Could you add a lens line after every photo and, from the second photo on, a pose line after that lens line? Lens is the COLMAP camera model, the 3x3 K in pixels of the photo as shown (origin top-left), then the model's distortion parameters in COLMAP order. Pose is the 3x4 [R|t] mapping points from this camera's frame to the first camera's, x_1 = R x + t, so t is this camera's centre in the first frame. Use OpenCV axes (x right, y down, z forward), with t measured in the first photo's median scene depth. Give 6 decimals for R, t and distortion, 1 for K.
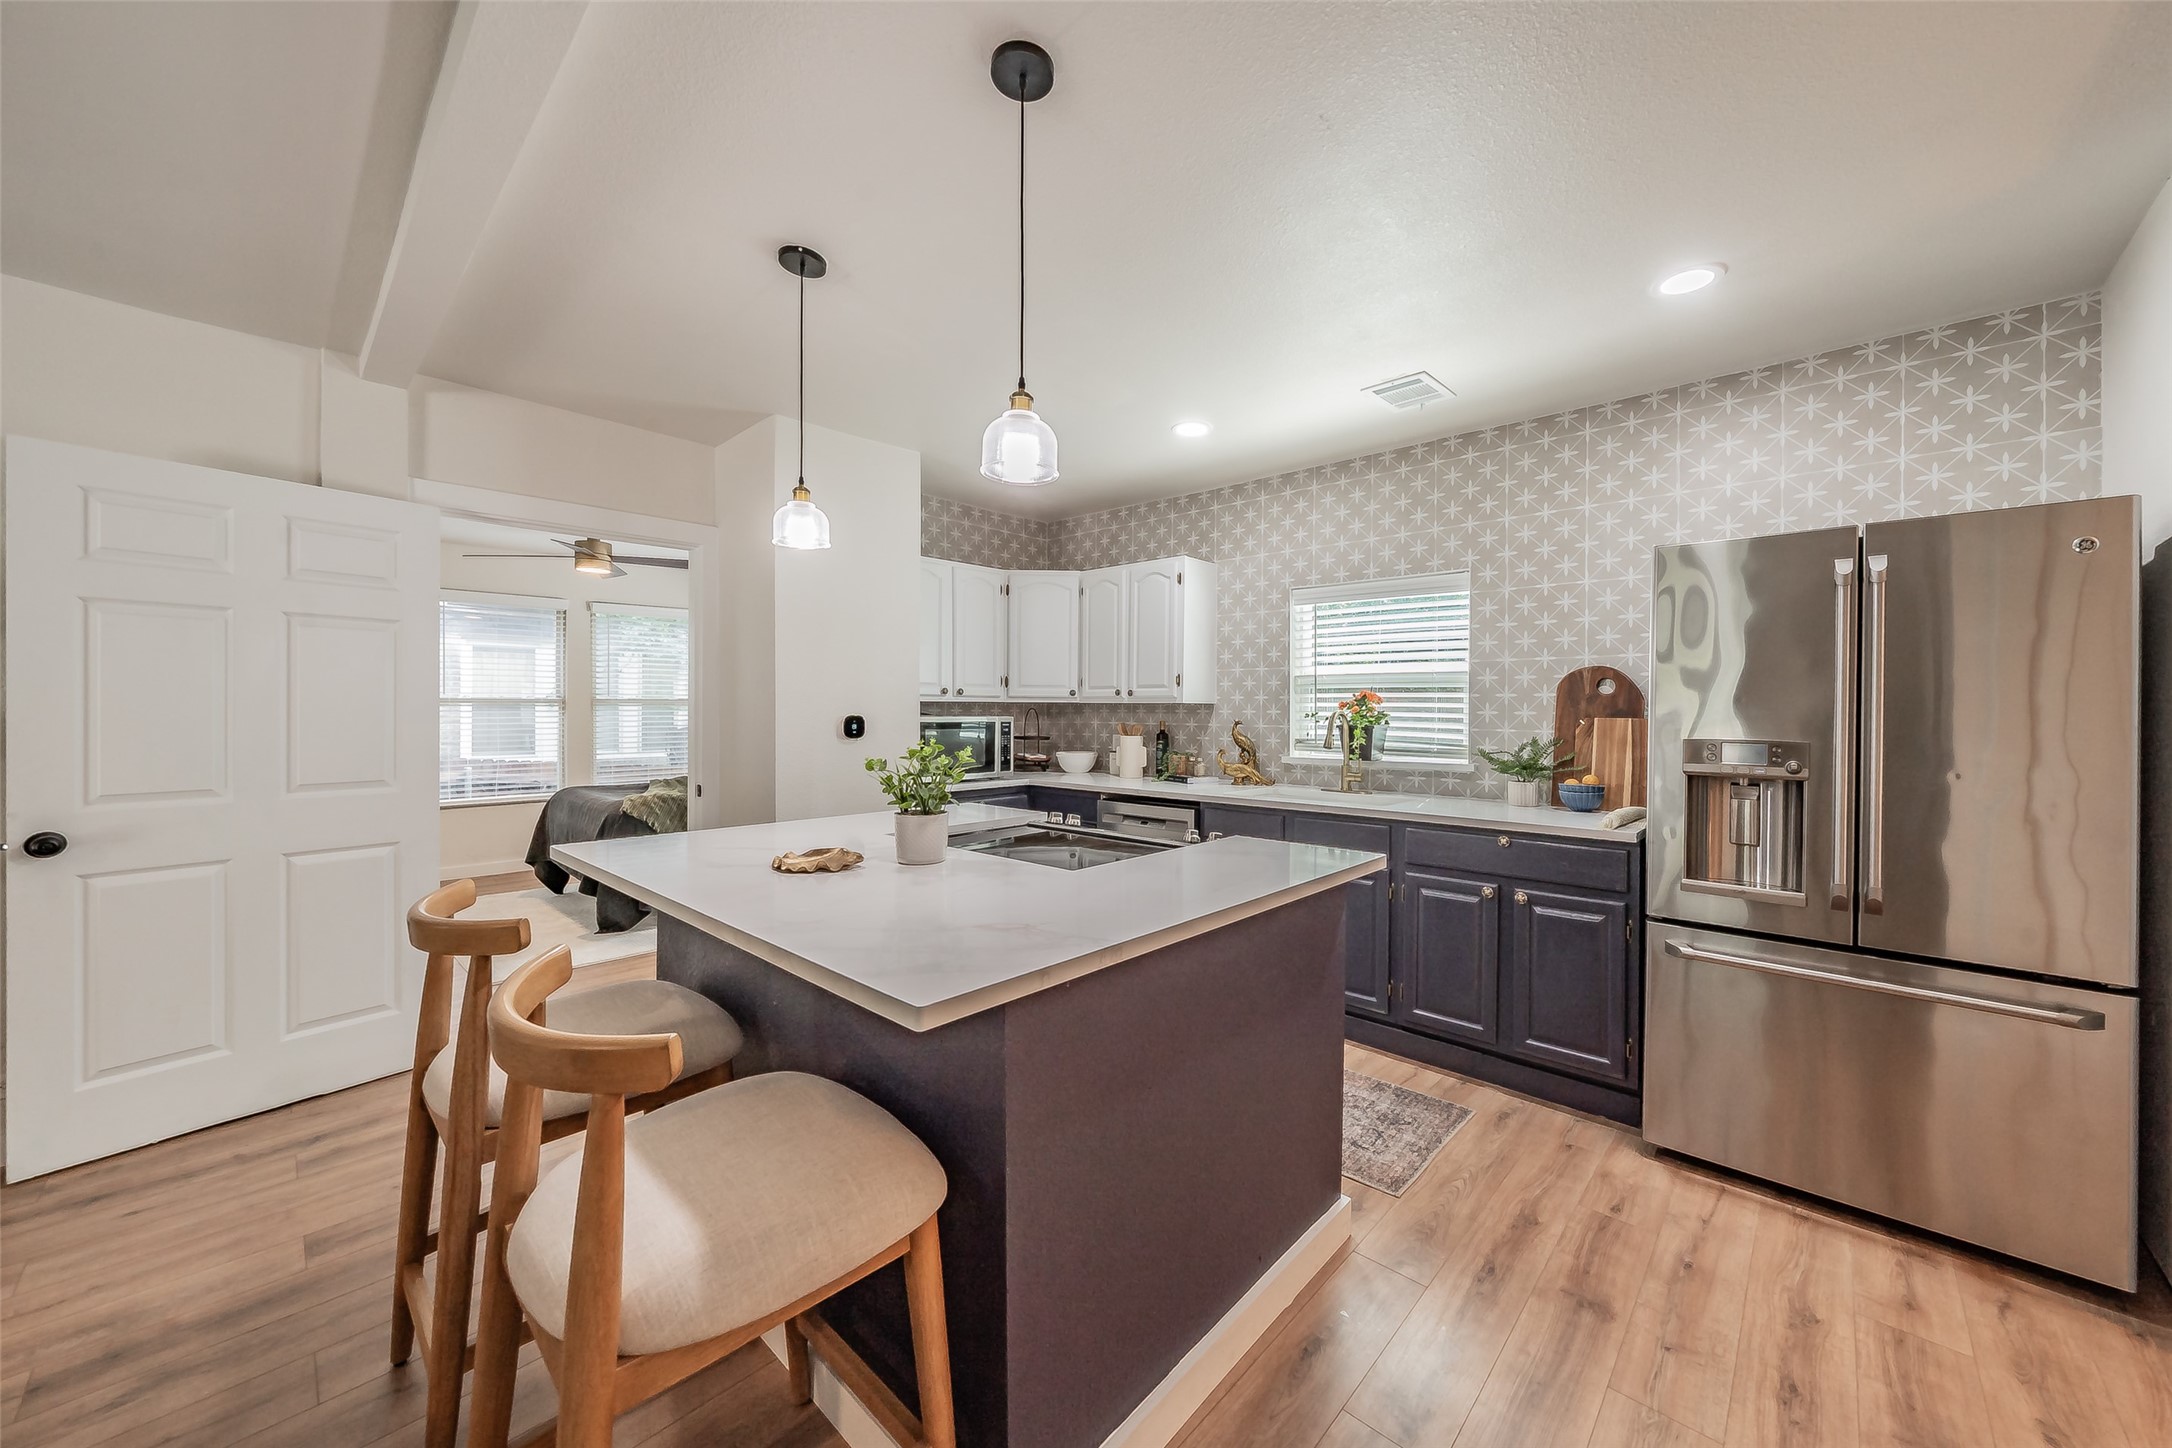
lens RADIAL K [[788.6, 0, 1125.0], [0, 788.6, 708.3], [0, 0, 1]] dist [0.000311, -0.000120]
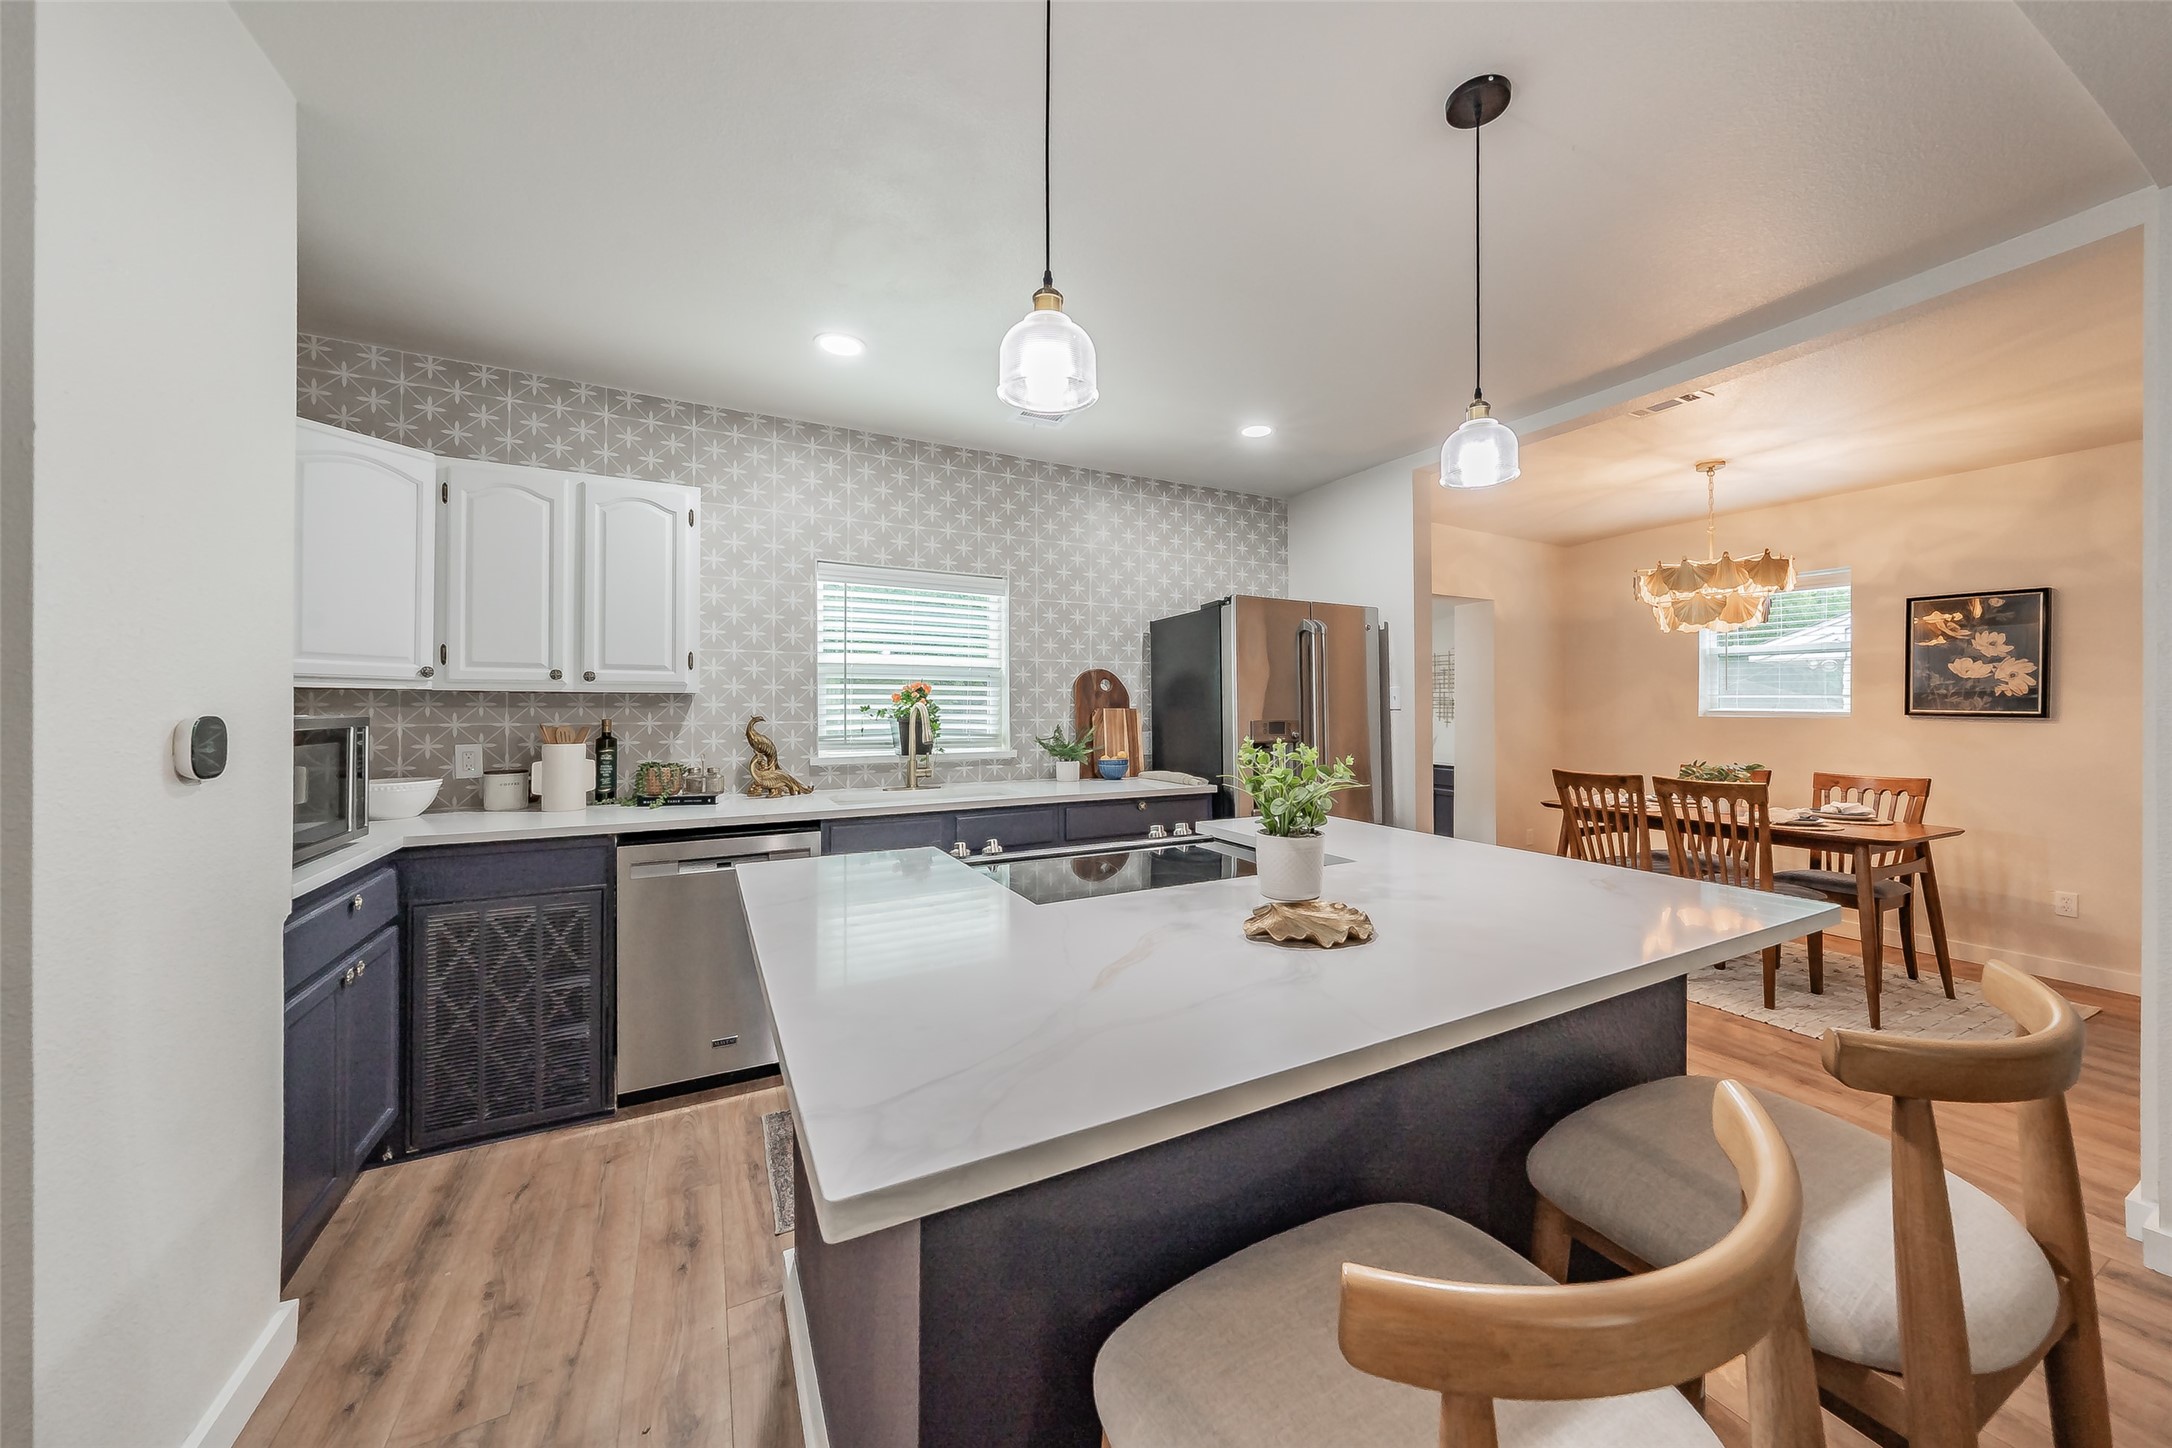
lens RADIAL K [[774.2, 0, 1116.0], [0, 774.2, 705.3], [0, 0, 1]] dist [0.001646, 0.000007]
pose [[0.339017, -0.003917, 0.940772, -0.505053], [-0.000816, 0.999990, 0.004457, 0.001049], [-0.940780, -0.002278, 0.339010, 0.443726]]
